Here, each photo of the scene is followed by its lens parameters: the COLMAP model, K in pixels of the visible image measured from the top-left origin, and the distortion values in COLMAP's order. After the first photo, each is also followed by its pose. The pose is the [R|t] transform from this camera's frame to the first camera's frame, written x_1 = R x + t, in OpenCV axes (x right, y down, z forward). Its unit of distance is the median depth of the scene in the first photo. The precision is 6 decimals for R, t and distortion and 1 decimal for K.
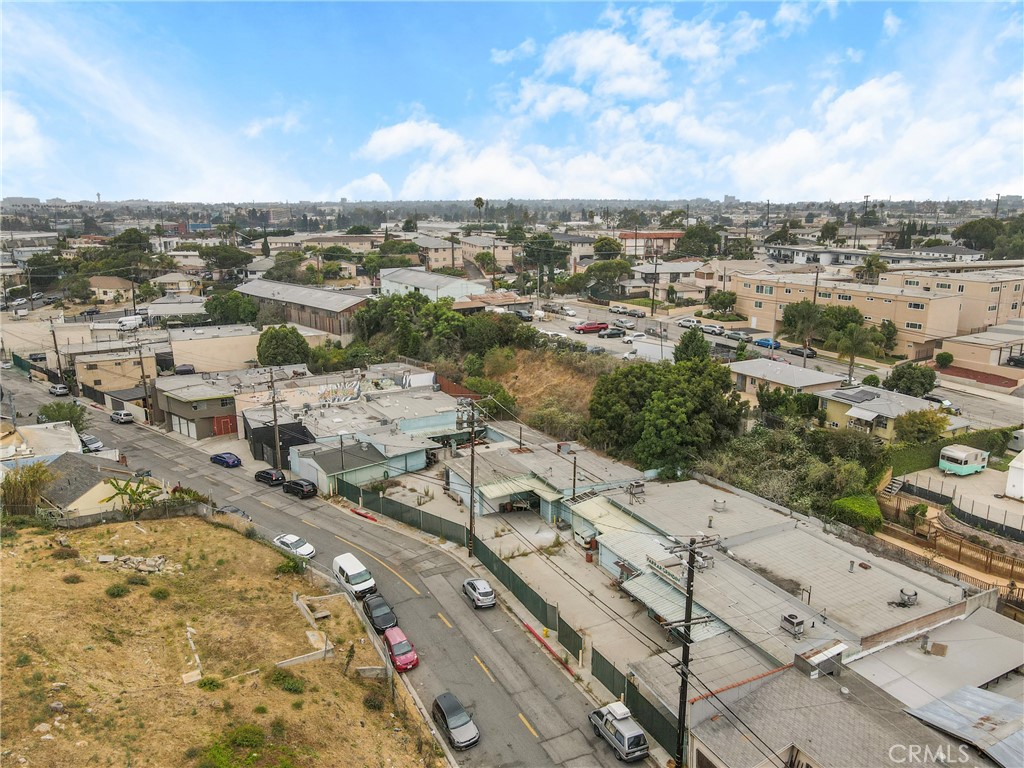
lens RADIAL K [[752.8, 0, 509.0], [0, 752.8, 382.4], [0, 0, 1]] dist [-0.004897, 0.033663]
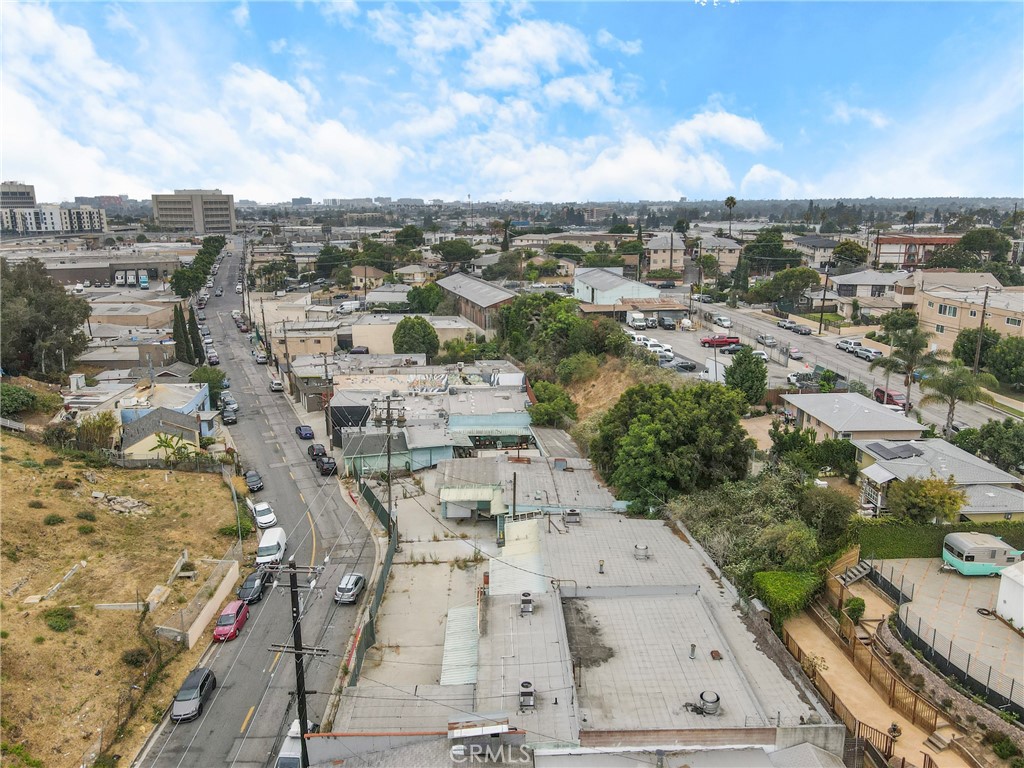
lens RADIAL K [[752.8, 0, 509.0], [0, 752.8, 382.4], [0, 0, 1]] dist [-0.004897, 0.033663]
pose [[0.904473, 0.099773, -0.414697, 0.408868], [-0.099443, 0.994790, 0.022450, -0.029564], [0.414777, 0.020934, 0.909682, 0.122763]]
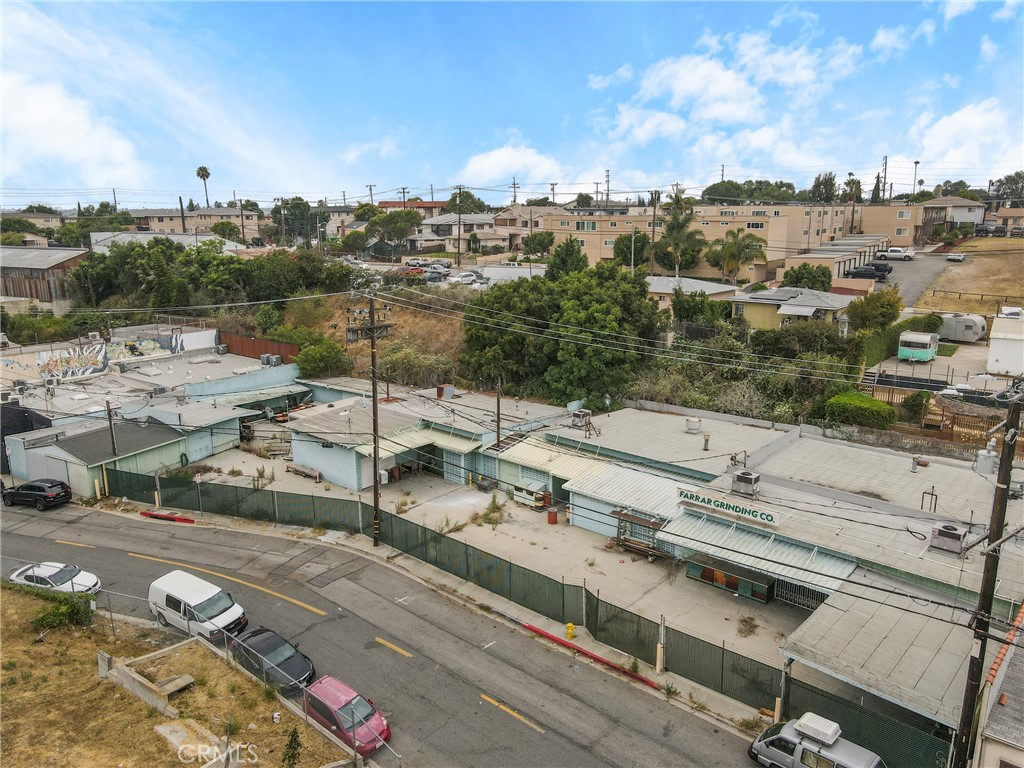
lens RADIAL K [[752.8, 0, 509.0], [0, 752.8, 382.4], [0, 0, 1]] dist [-0.004897, 0.033663]
pose [[0.930928, -0.085962, 0.354941, -0.135853], [0.090620, 0.995879, 0.003515, 0.084853], [-0.353780, 0.028893, 0.934882, 0.299858]]
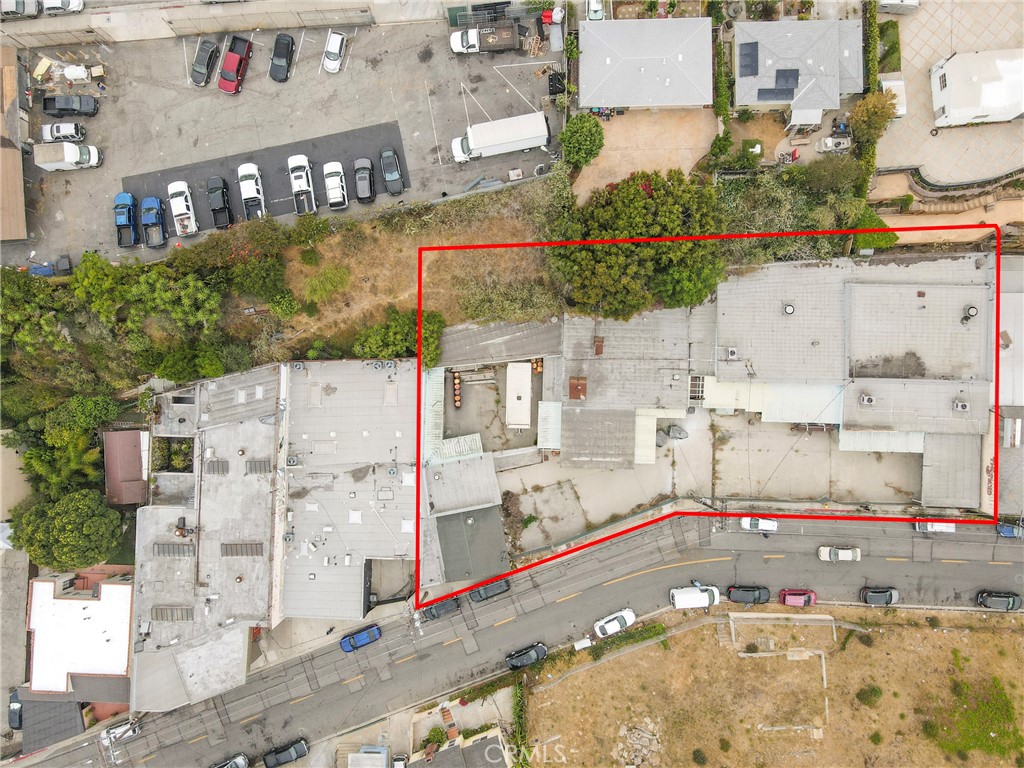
lens RADIAL K [[752.8, 0, 509.0], [0, 752.8, 382.4], [0, 0, 1]] dist [-0.004897, 0.033663]
pose [[0.467860, -0.883800, 0.002344, -0.022161], [0.241113, 0.130189, 0.961725, -0.893398], [-0.850277, -0.449388, 0.274005, 0.847176]]
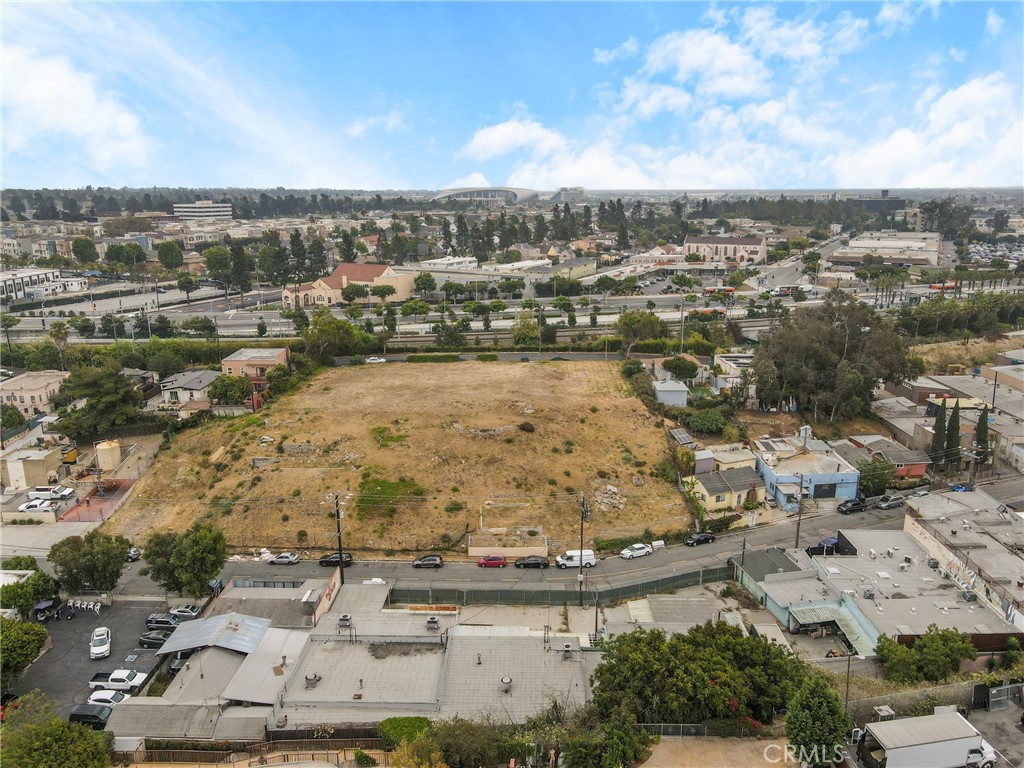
lens RADIAL K [[752.8, 0, 509.0], [0, 752.8, 382.4], [0, 0, 1]] dist [-0.004897, 0.033663]
pose [[-0.468580, 0.226795, -0.853813, 0.912934], [-0.203687, 0.912708, 0.354225, -0.500852], [0.859619, 0.339893, -0.381481, 1.068148]]
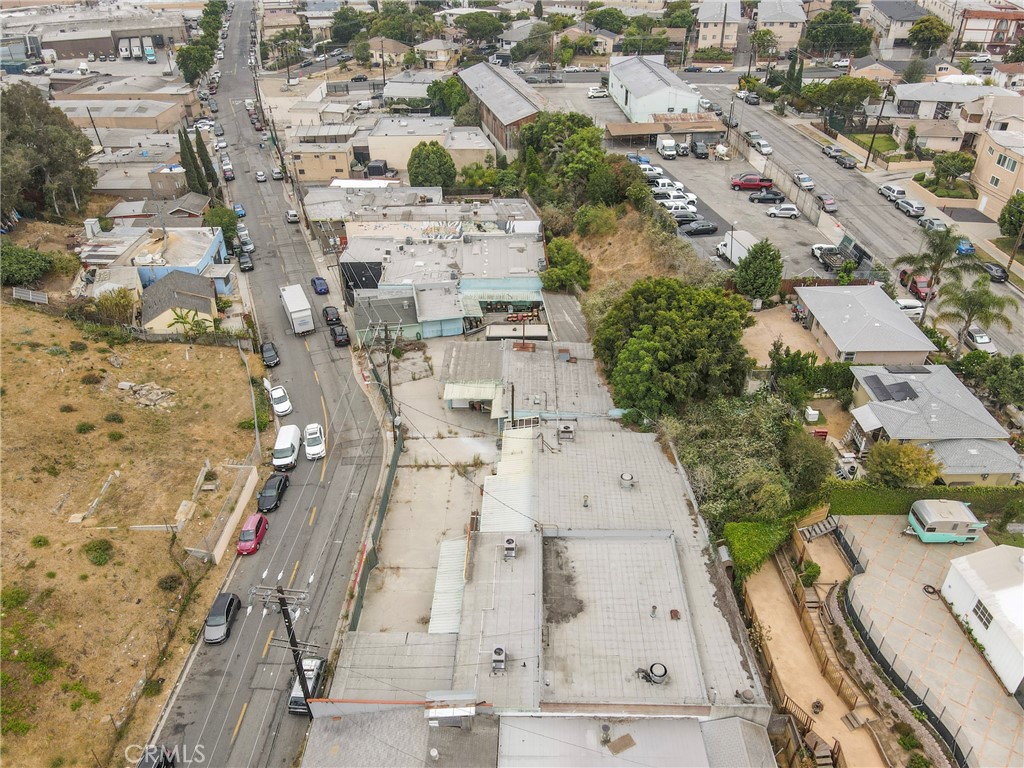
lens RADIAL K [[752.8, 0, 509.0], [0, 752.8, 382.4], [0, 0, 1]] dist [-0.004897, 0.033663]
pose [[0.879897, 0.248561, -0.404967, 0.420028], [-0.098424, 0.929124, 0.356428, -0.220416], [0.464859, -0.273761, 0.841998, 0.165941]]
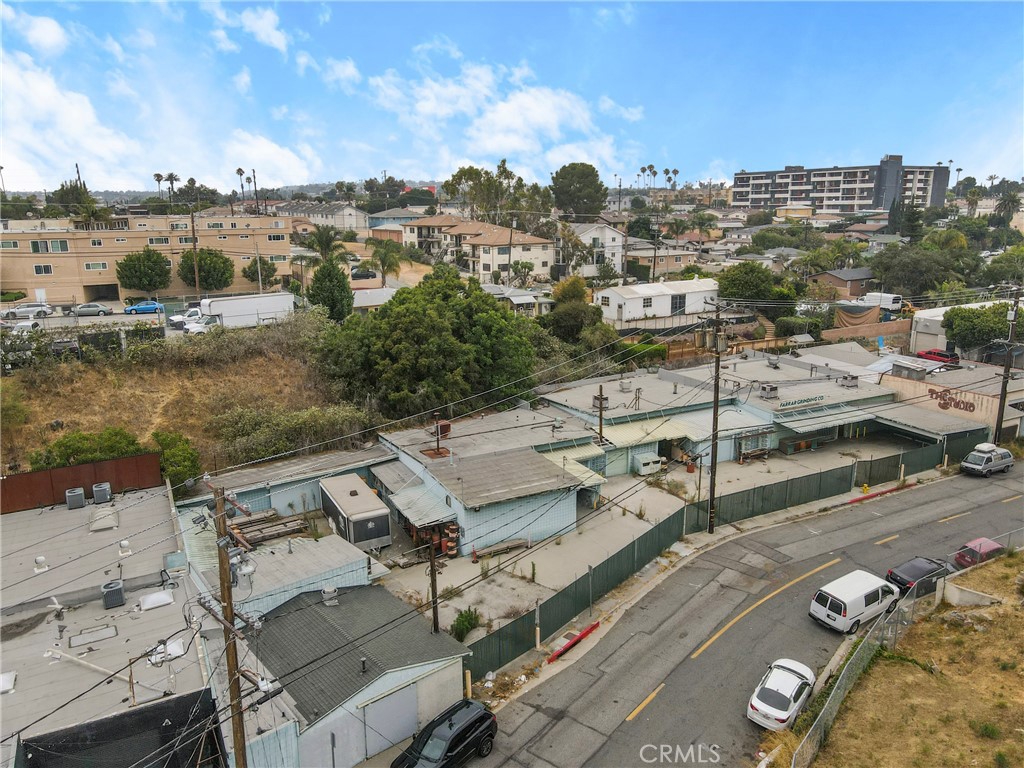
lens RADIAL K [[752.8, 0, 509.0], [0, 752.8, 382.4], [0, 0, 1]] dist [-0.004897, 0.033663]
pose [[-0.018733, -0.227508, 0.973596, -0.592315], [0.246629, 0.942625, 0.225016, -0.090912], [-0.968929, 0.244332, 0.038451, 0.942938]]
